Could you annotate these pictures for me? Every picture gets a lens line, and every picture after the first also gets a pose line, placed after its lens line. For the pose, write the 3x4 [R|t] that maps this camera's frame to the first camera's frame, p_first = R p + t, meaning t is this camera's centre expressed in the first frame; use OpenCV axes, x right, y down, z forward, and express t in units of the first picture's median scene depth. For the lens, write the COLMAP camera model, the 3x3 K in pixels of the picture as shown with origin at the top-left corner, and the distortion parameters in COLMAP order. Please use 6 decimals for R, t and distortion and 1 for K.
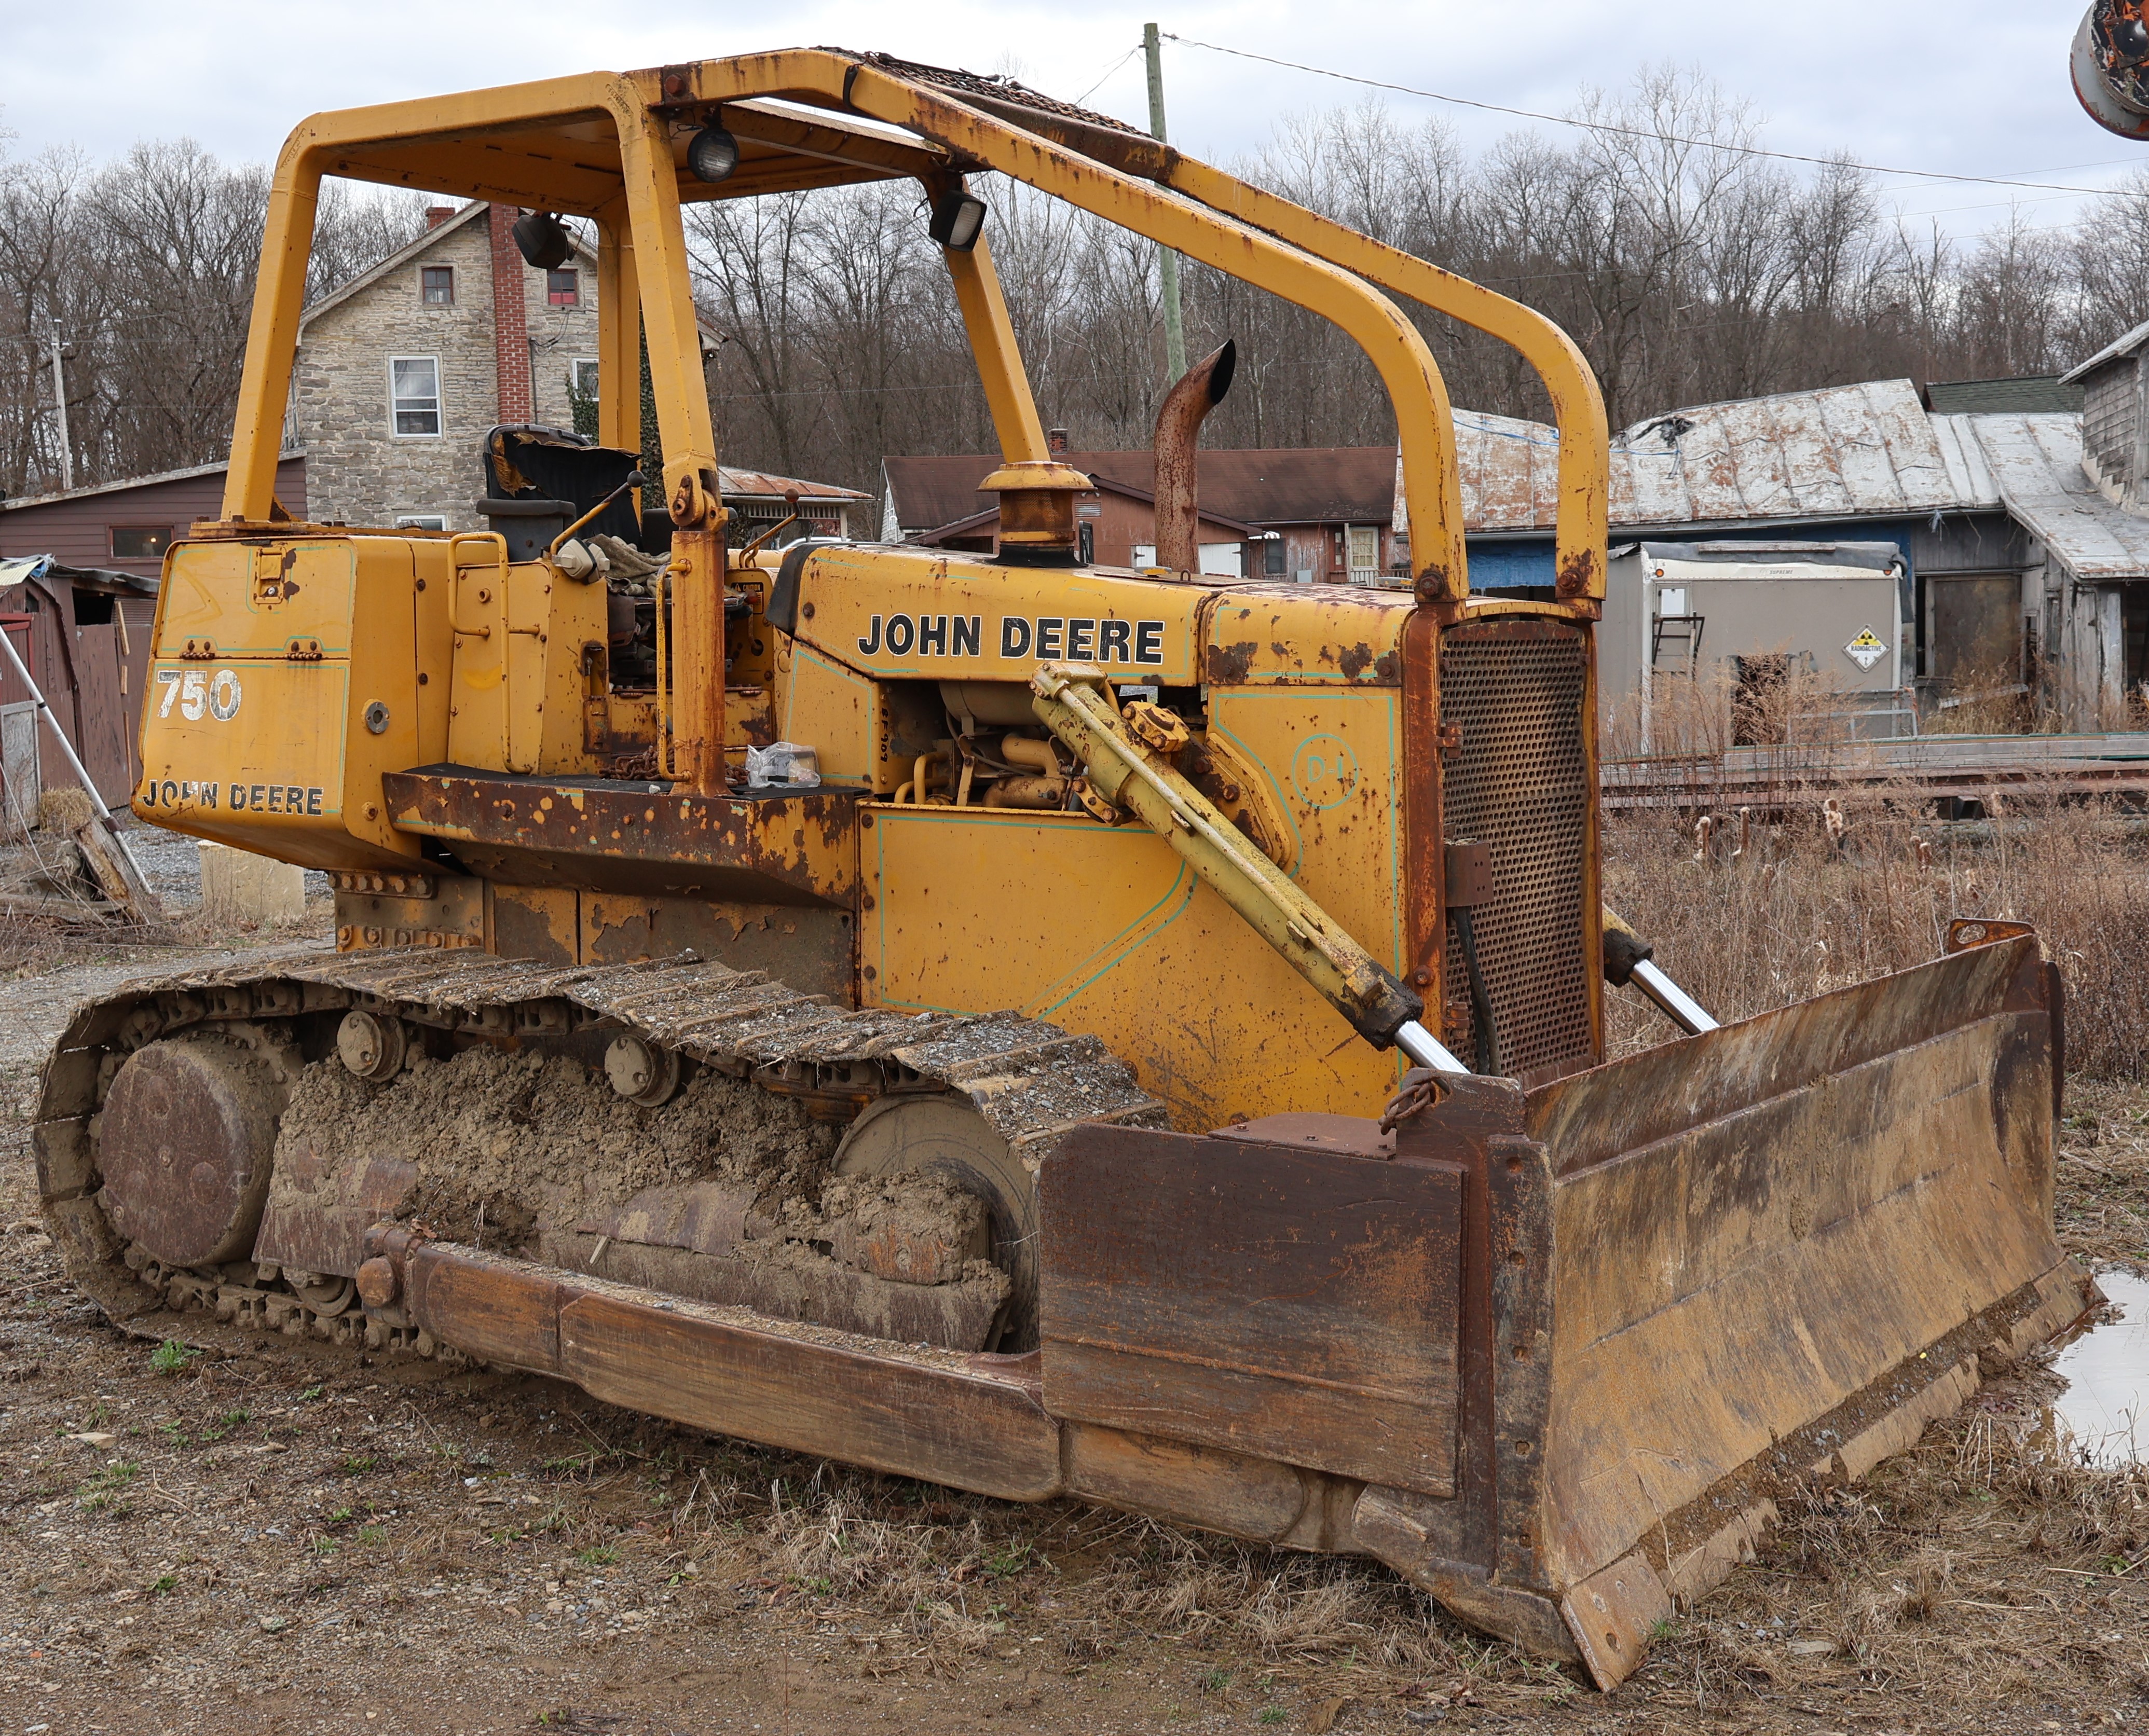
lens RADIAL K [[2834.1, 0, 1017.0], [0, 2834.1, 899.2], [0, 0, 1]] dist [0.023654, -0.059503]
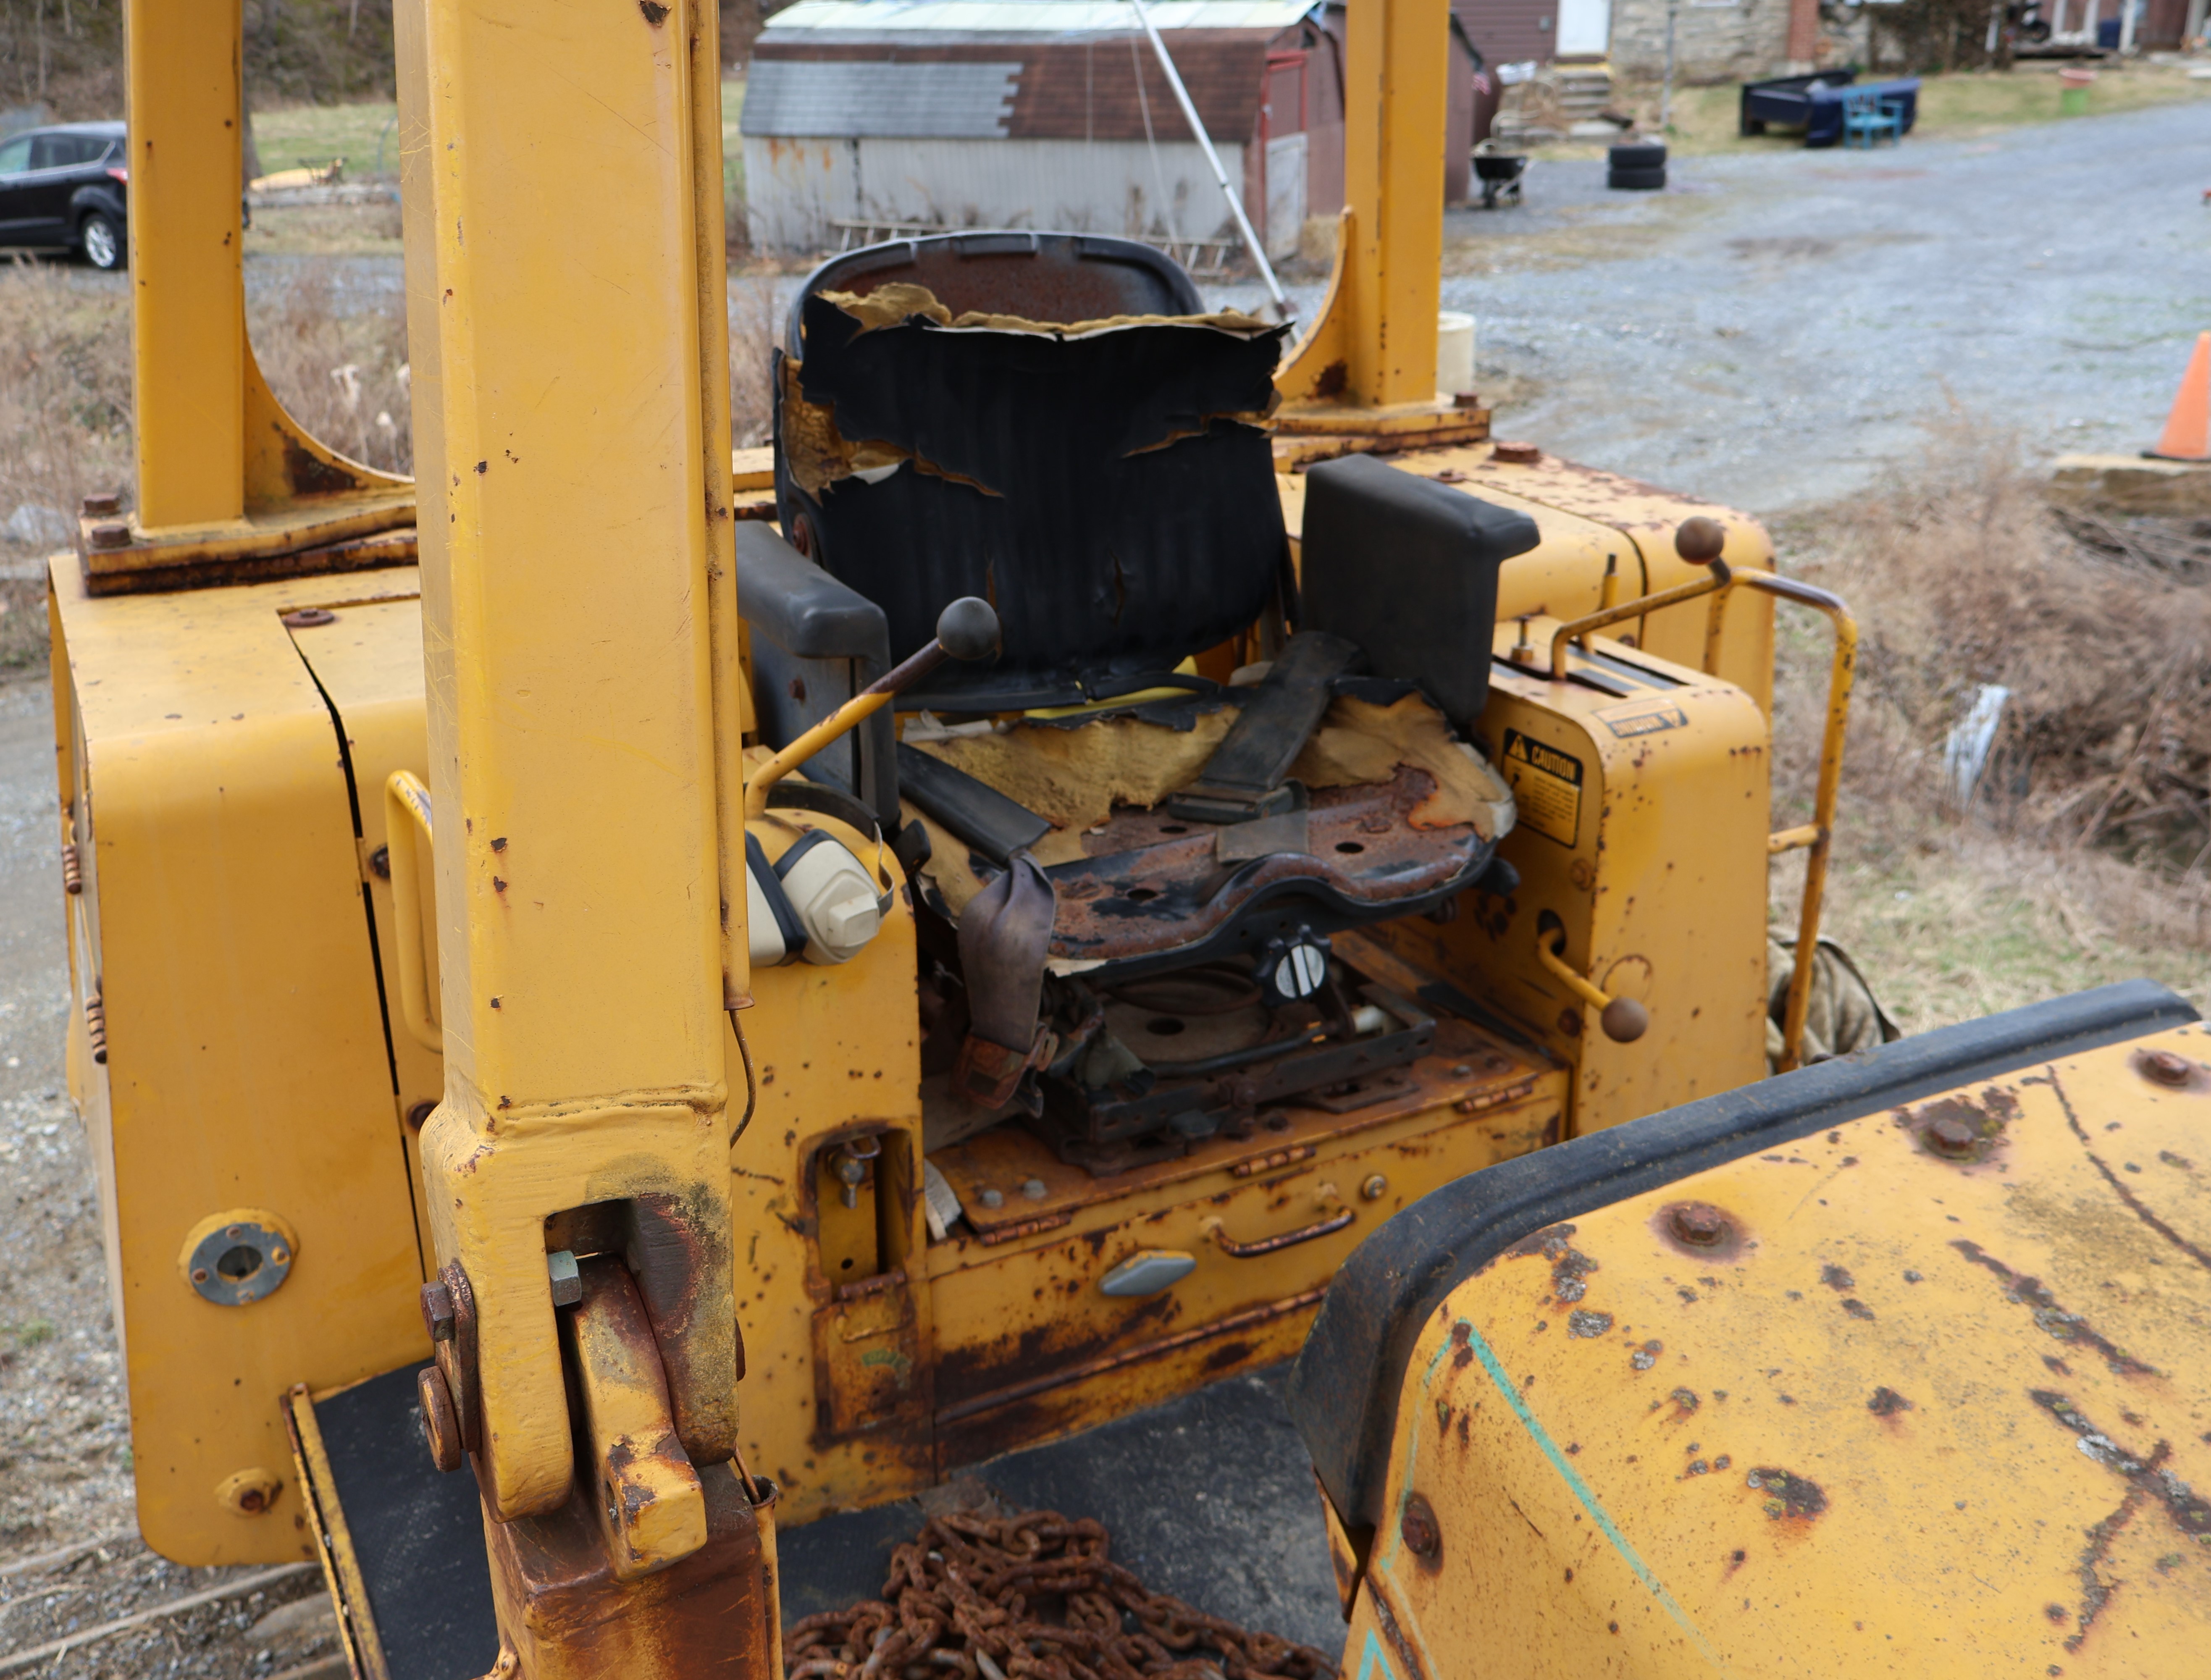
lens RADIAL K [[2090.2, 0, 1146.4], [0, 2090.2, 845.6], [0, 0, 1]] dist [0.010813, -0.012017]
pose [[0.890437, 0.179490, -0.418218, -0.037316], [-0.051357, 0.952703, 0.299533, -0.203860], [0.452200, -0.245237, 0.857539, 0.905142]]
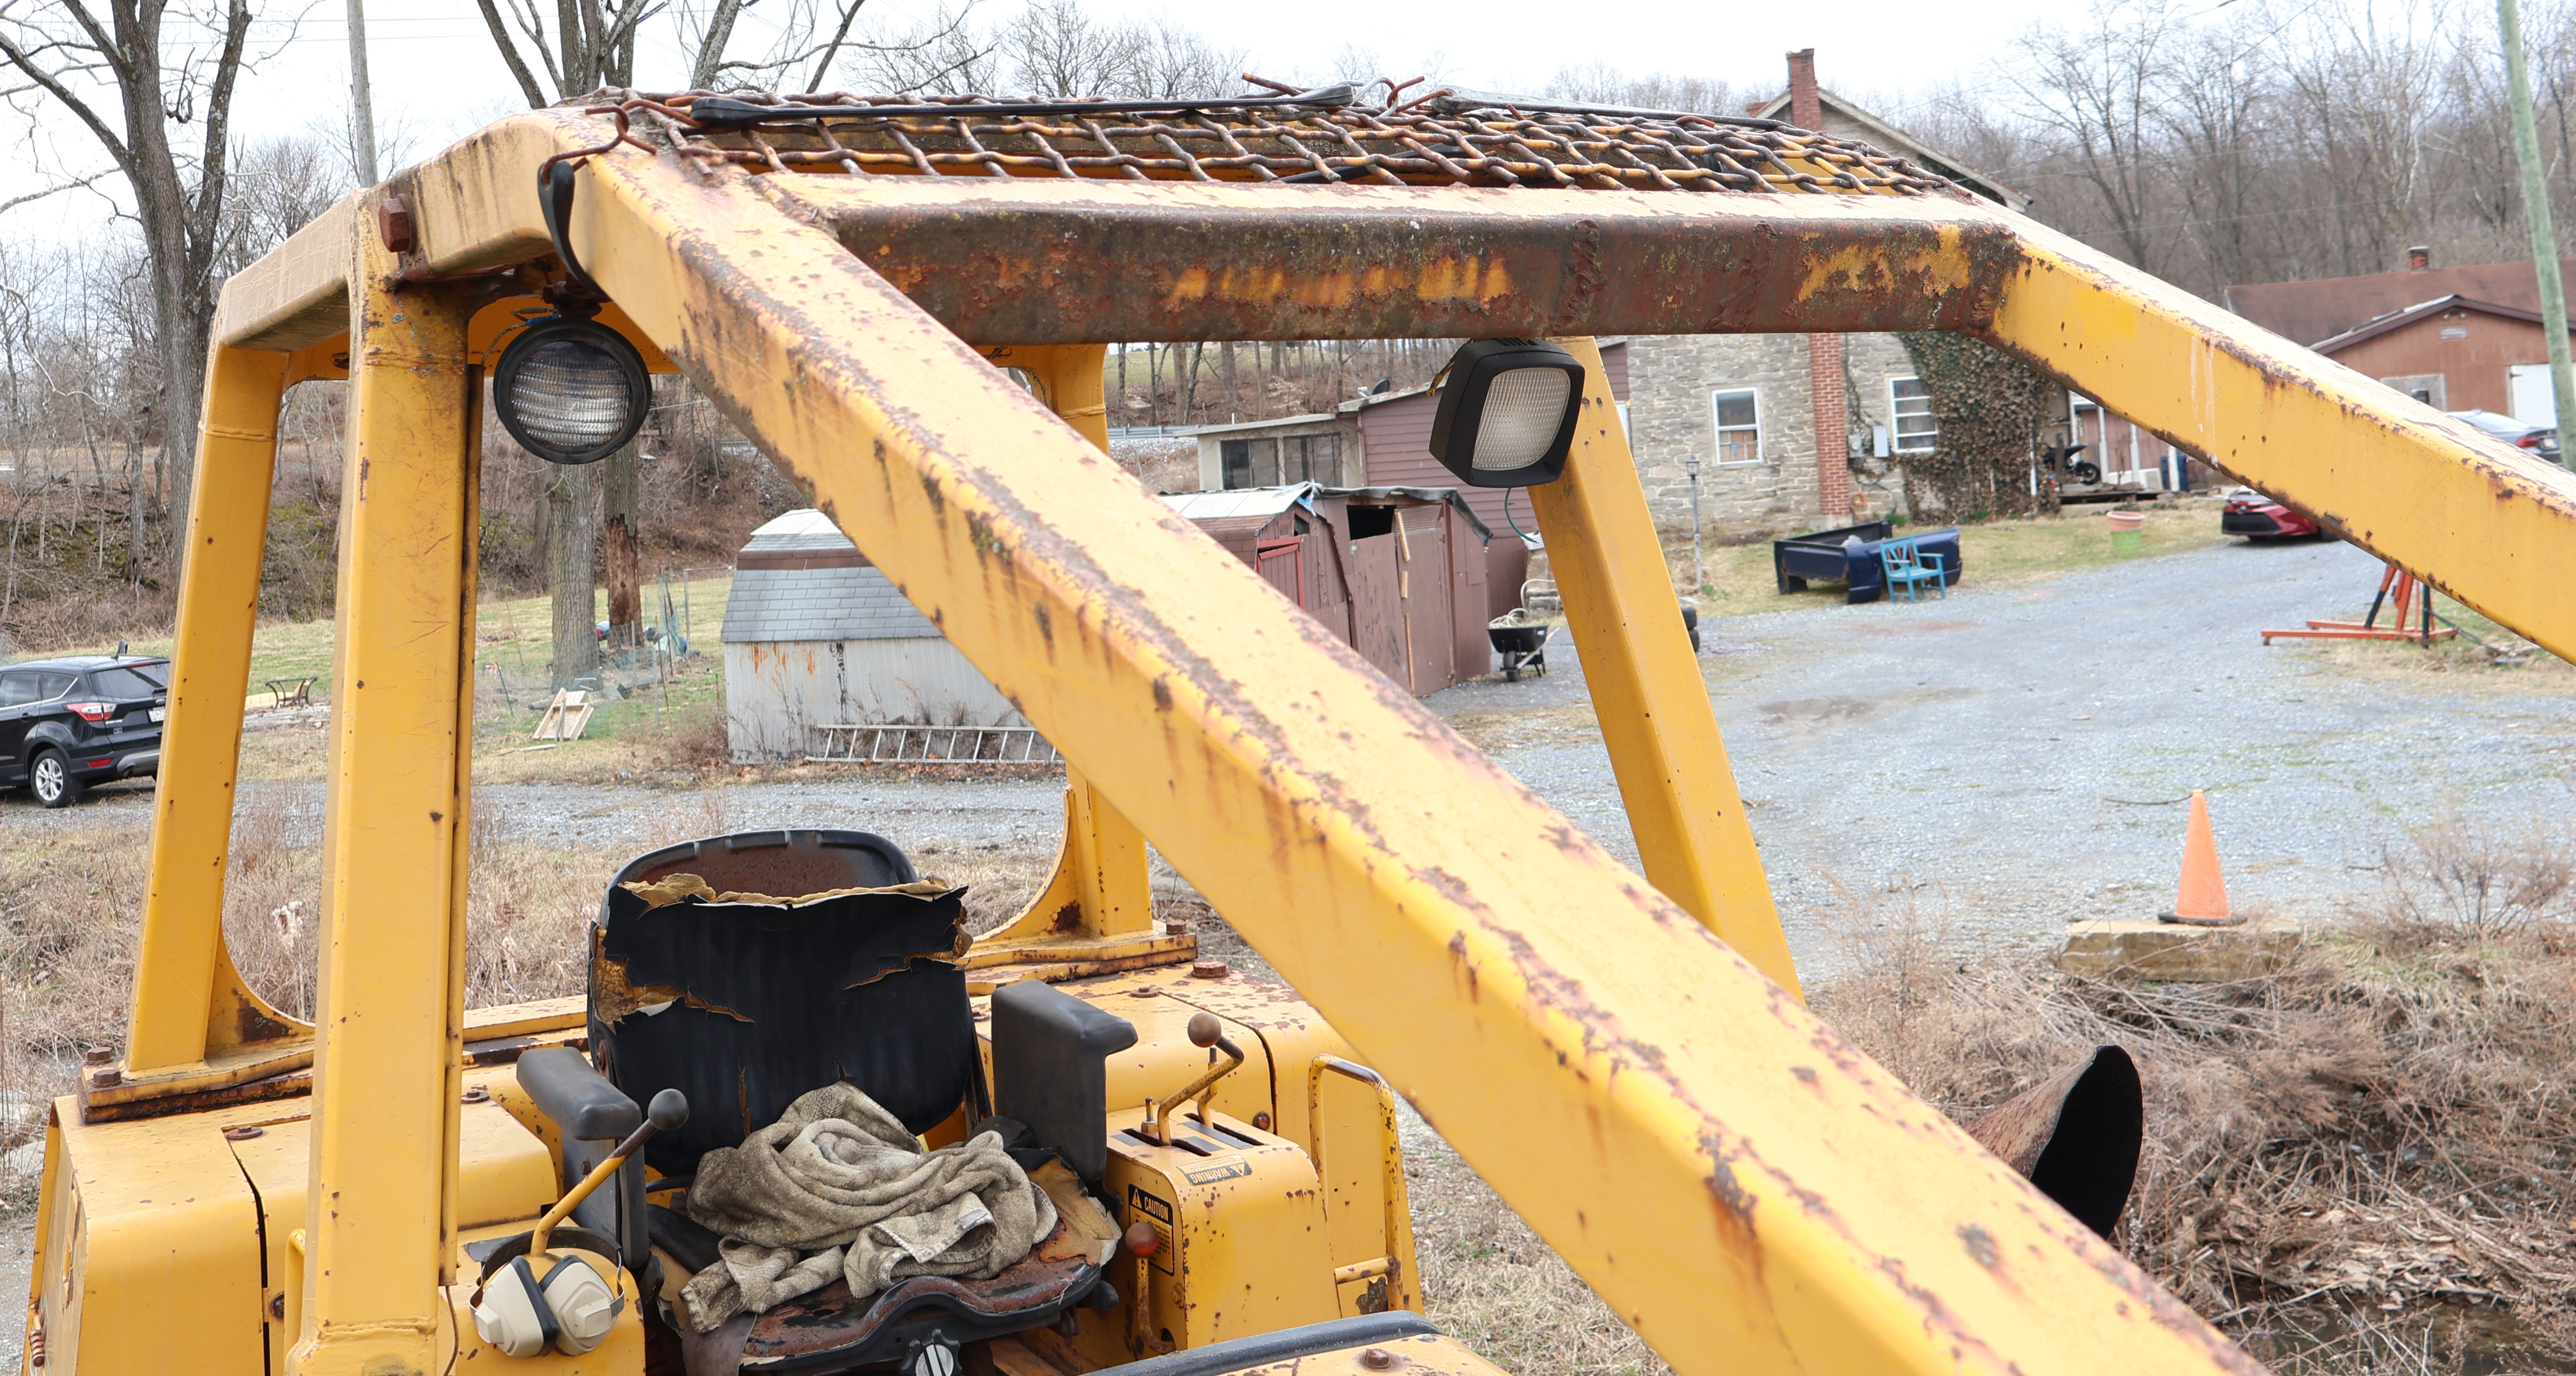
lens RADIAL K [[2391.3, 0, 1130.5], [0, 2391.3, 446.8], [0, 0, 1]] dist [-0.009692, 0.008994]
pose [[0.881775, -0.035145, -0.470359, 0.099643], [-0.007829, 0.995992, -0.089097, -0.231946], [0.471605, 0.082246, 0.877966, 0.778824]]
